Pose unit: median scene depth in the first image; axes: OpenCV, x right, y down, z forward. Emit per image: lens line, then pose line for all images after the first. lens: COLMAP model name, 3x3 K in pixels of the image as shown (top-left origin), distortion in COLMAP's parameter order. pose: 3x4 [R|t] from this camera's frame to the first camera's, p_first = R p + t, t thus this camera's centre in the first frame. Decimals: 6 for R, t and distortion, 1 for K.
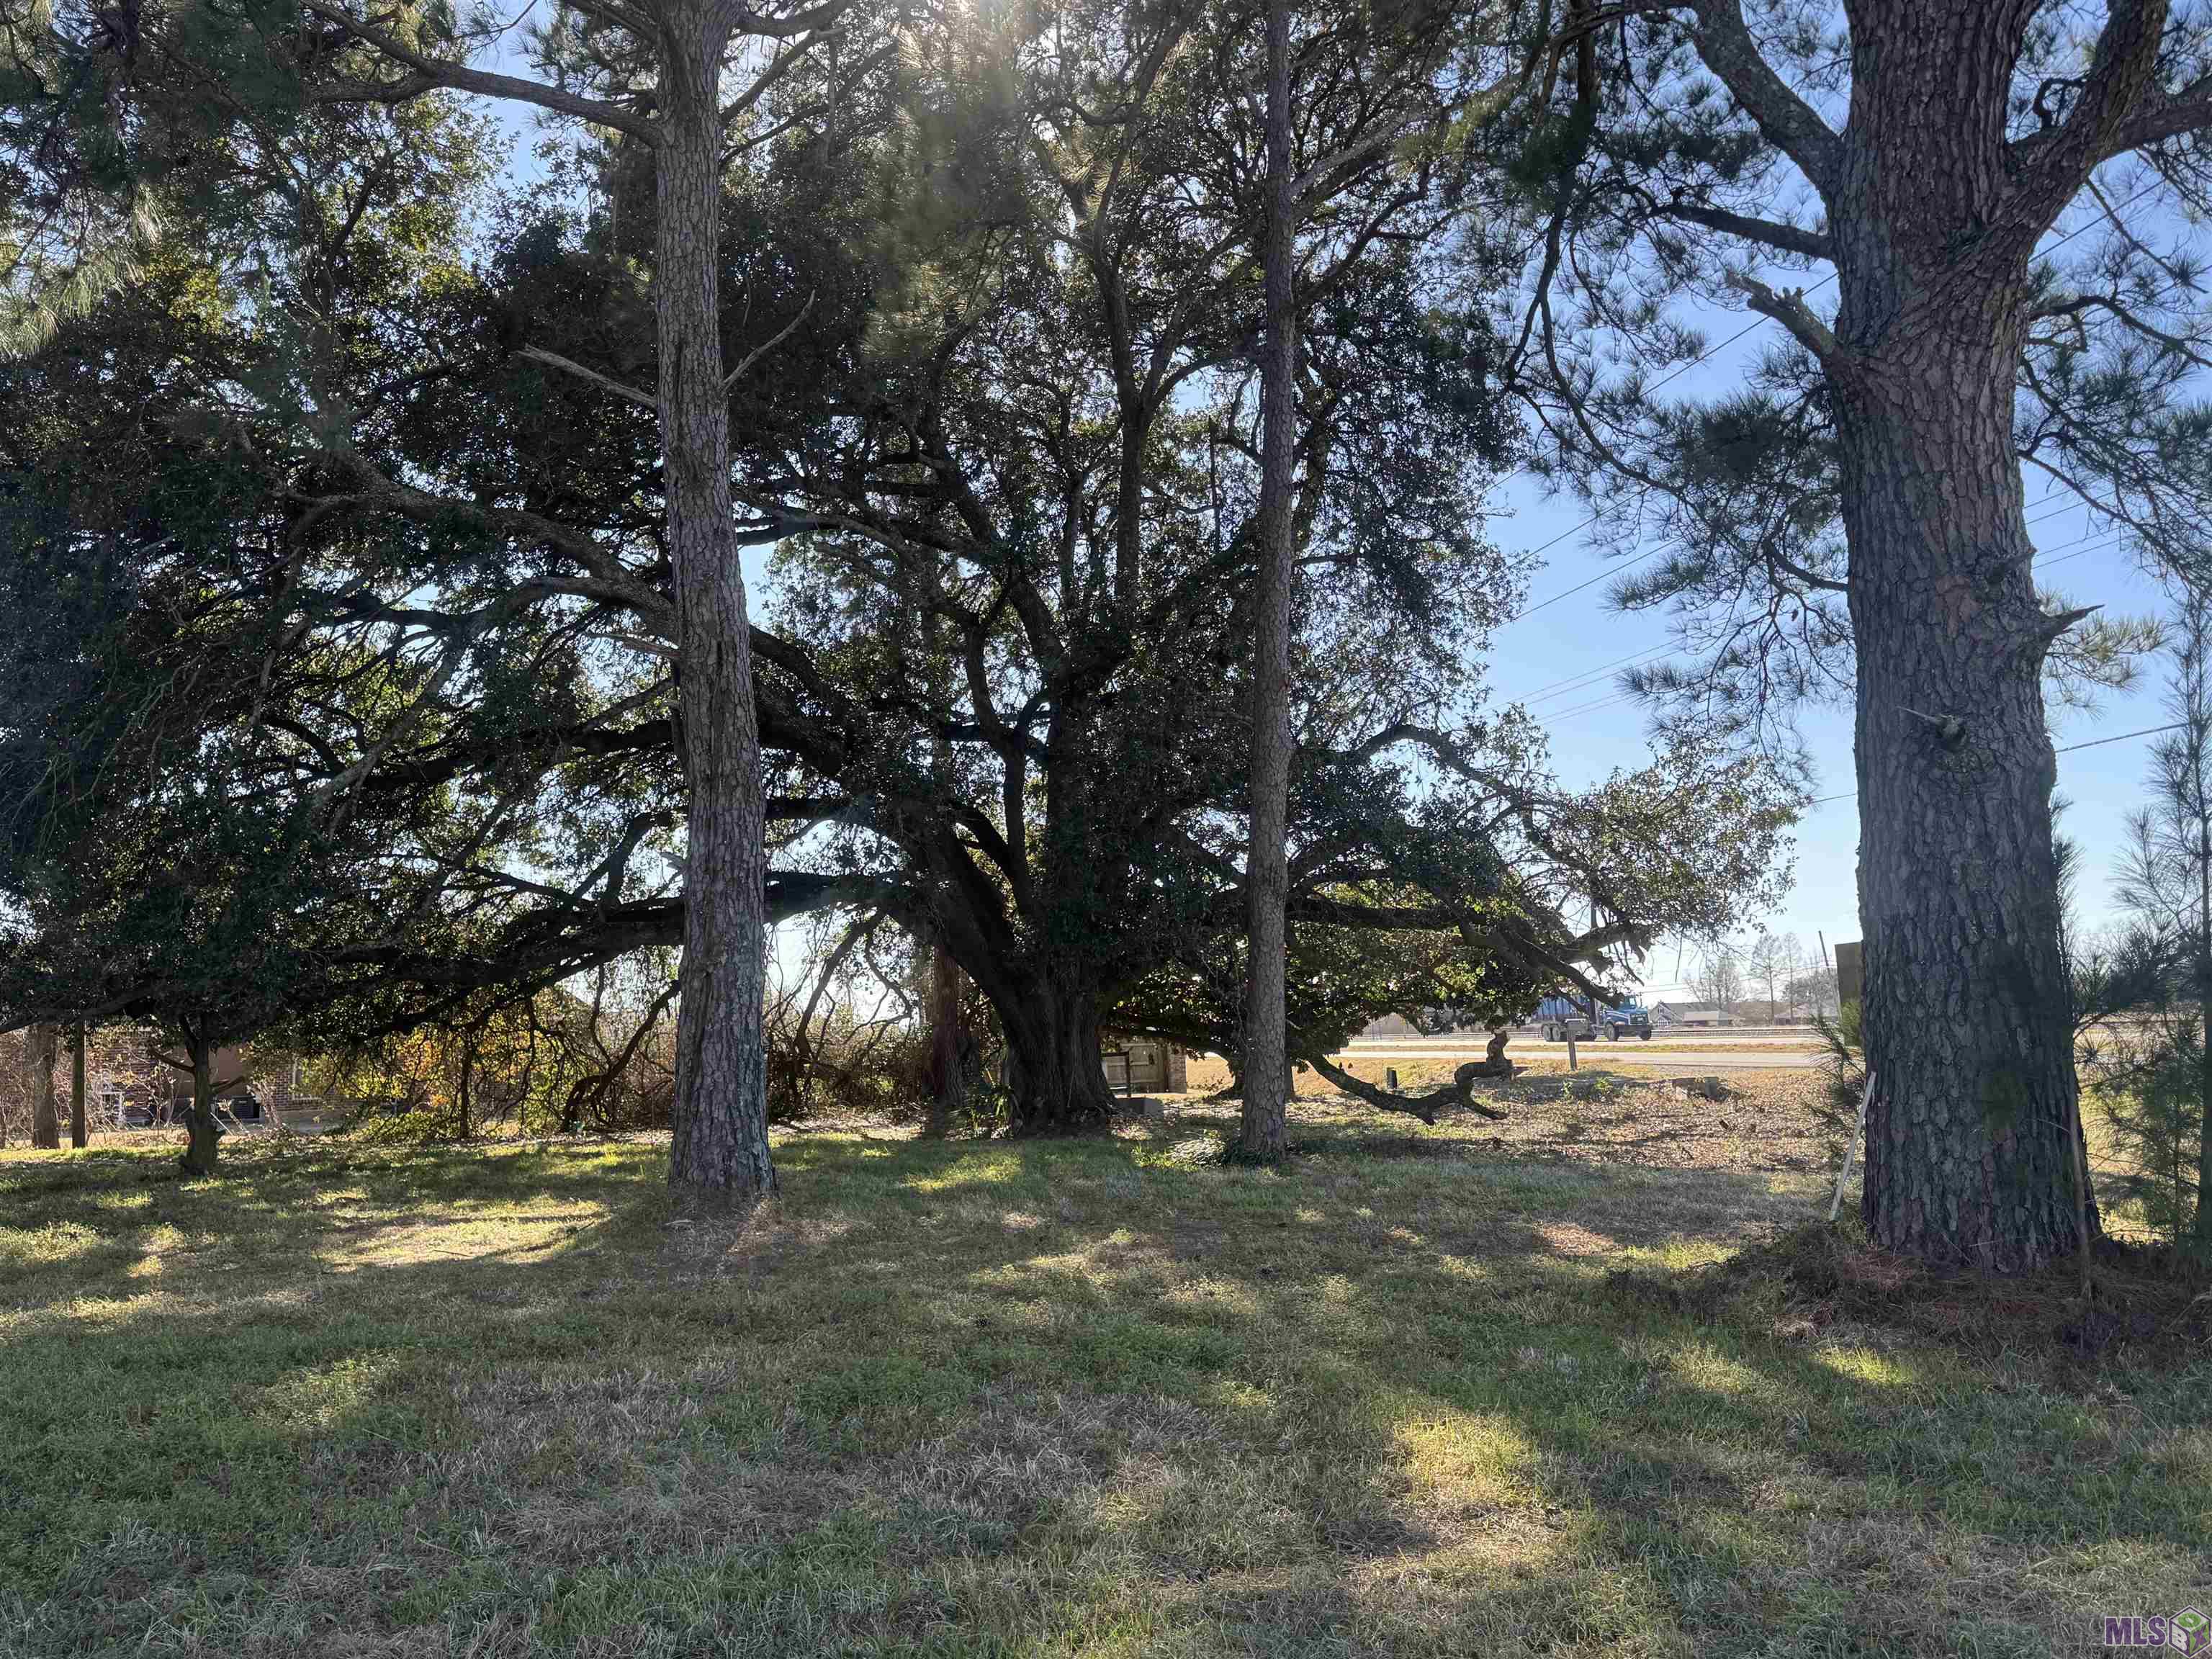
lens RADIAL K [[1719.5, 0, 1108.4], [0, 1719.5, 812.1], [0, 0, 1]] dist [0.096117, -0.007356]
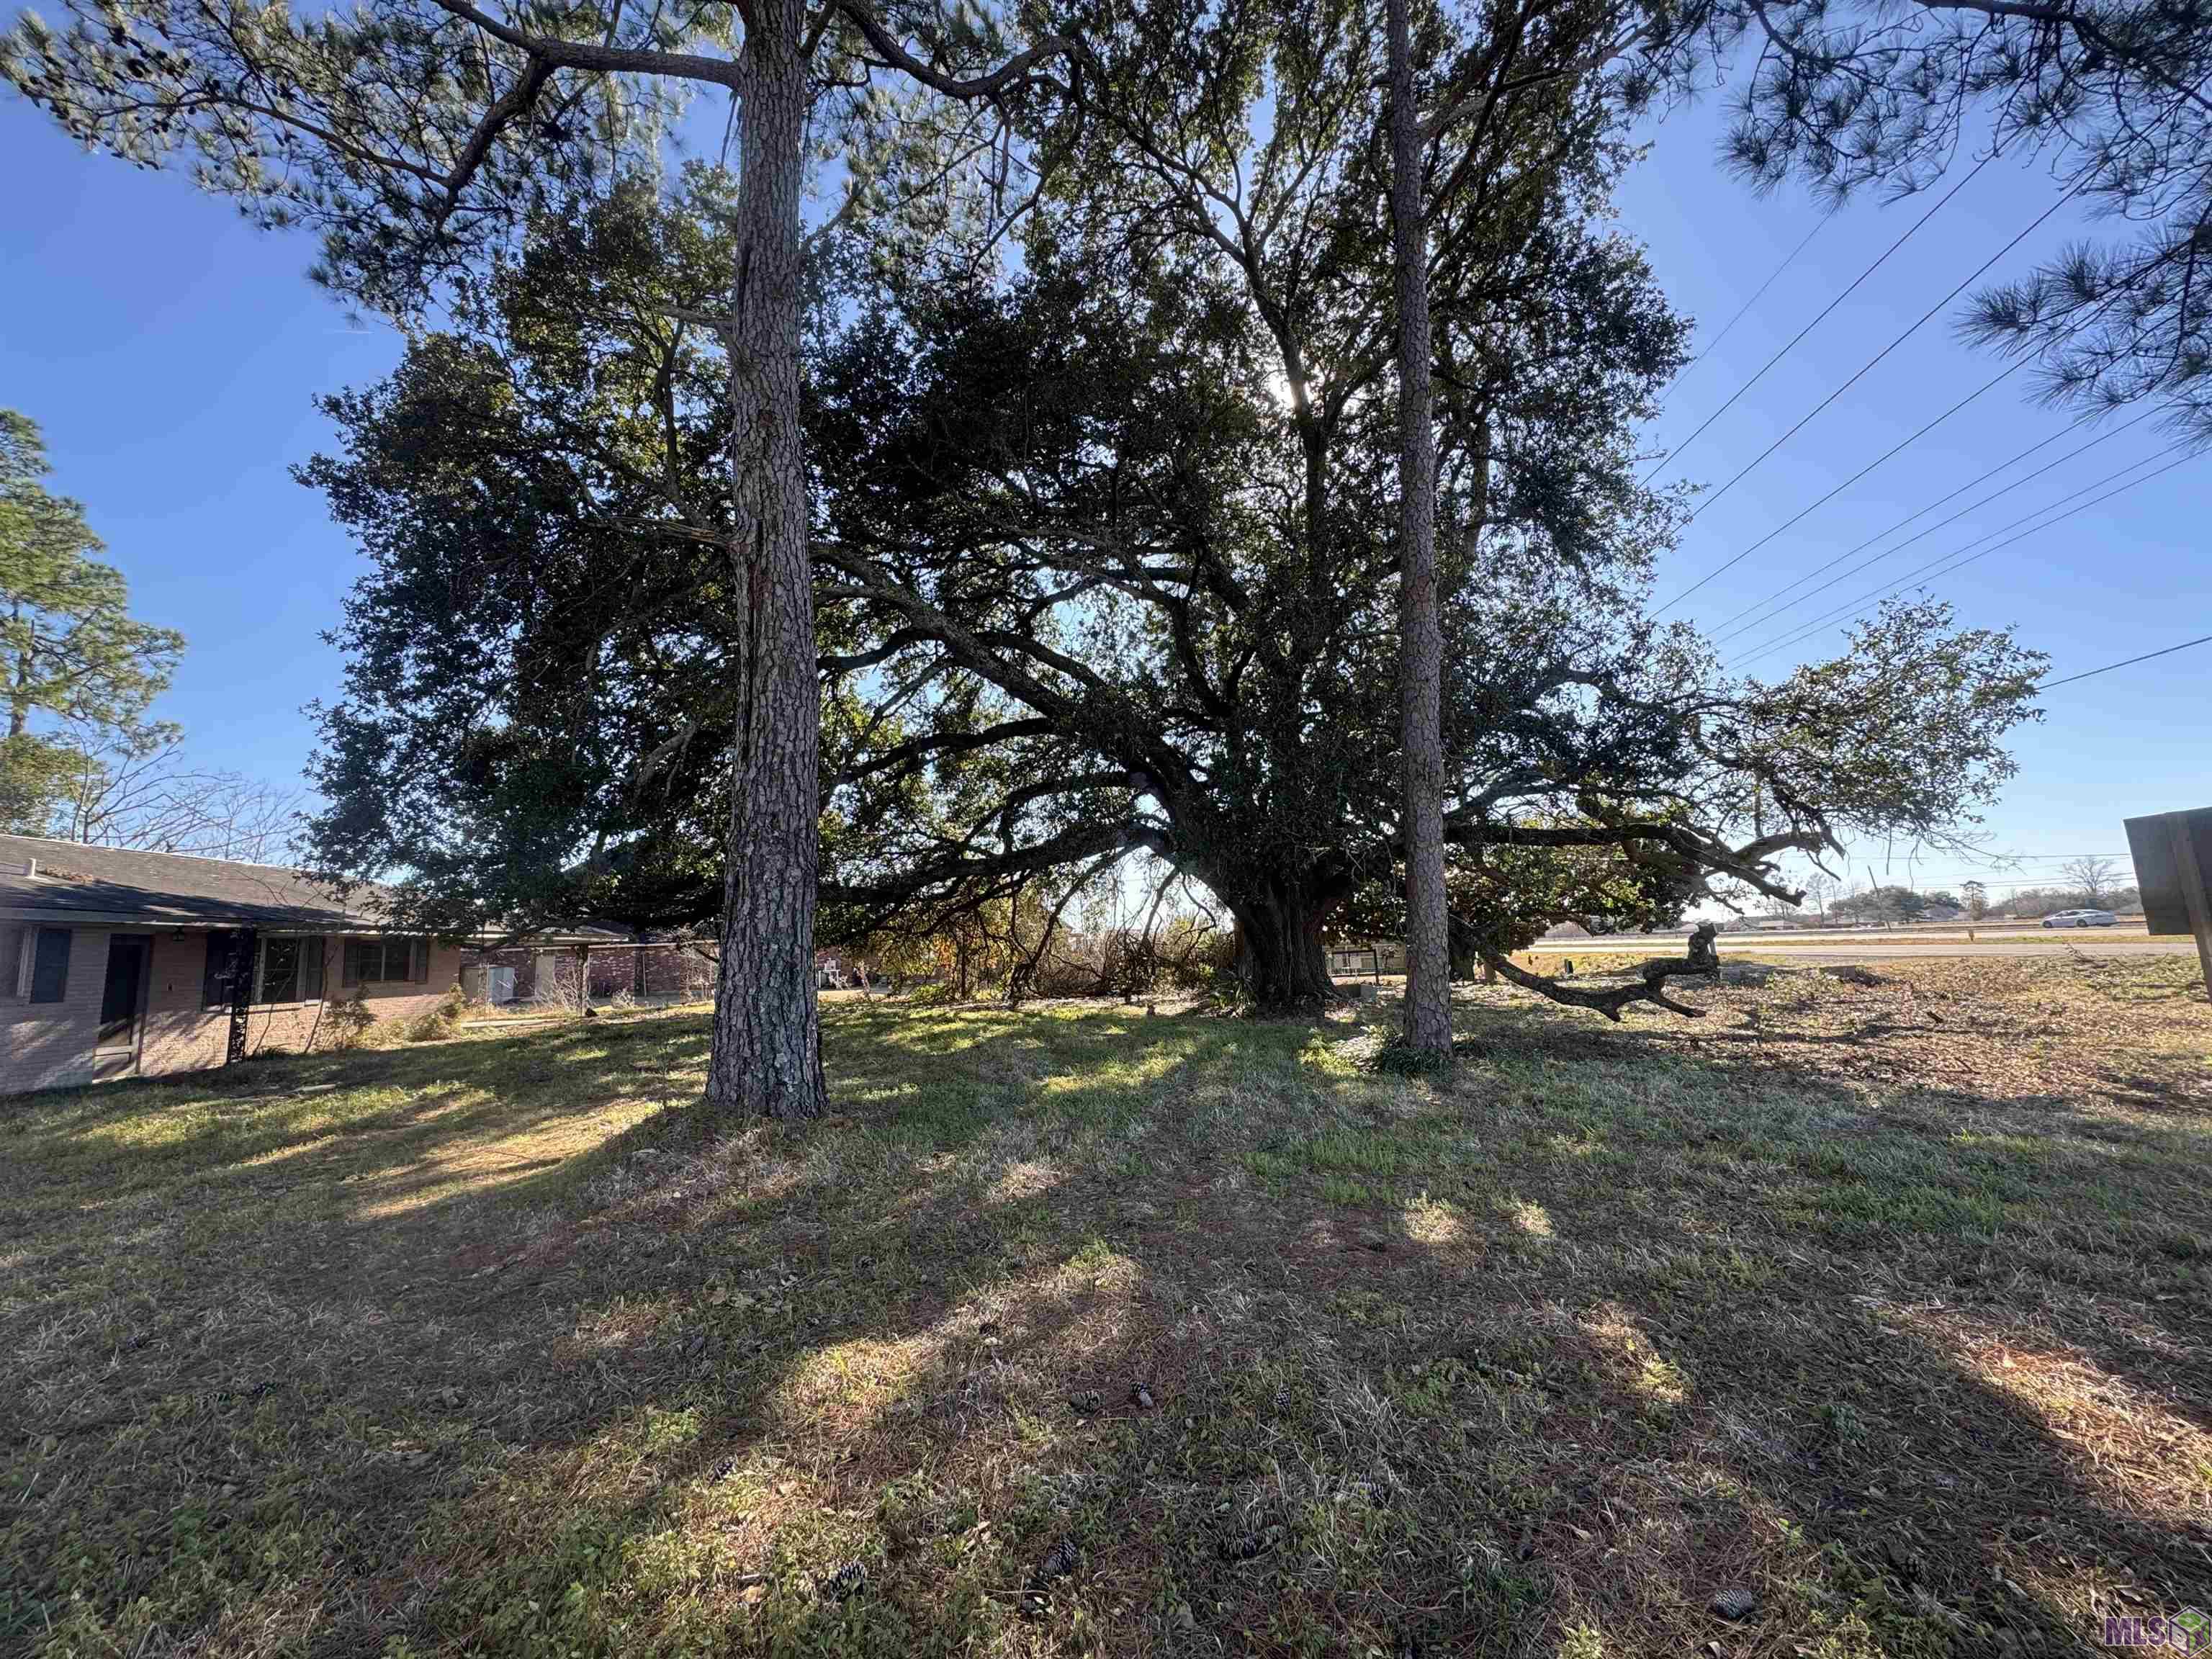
lens RADIAL K [[868.4, 0, 1104.4], [0, 868.4, 819.8], [0, 0, 1]] dist [-0.006068, -0.000489]
pose [[0.948053, -0.050457, -0.314085, 0.057097], [0.047318, 0.998725, -0.017616, 0.049450], [0.314573, 0.001839, 0.949232, 0.360314]]
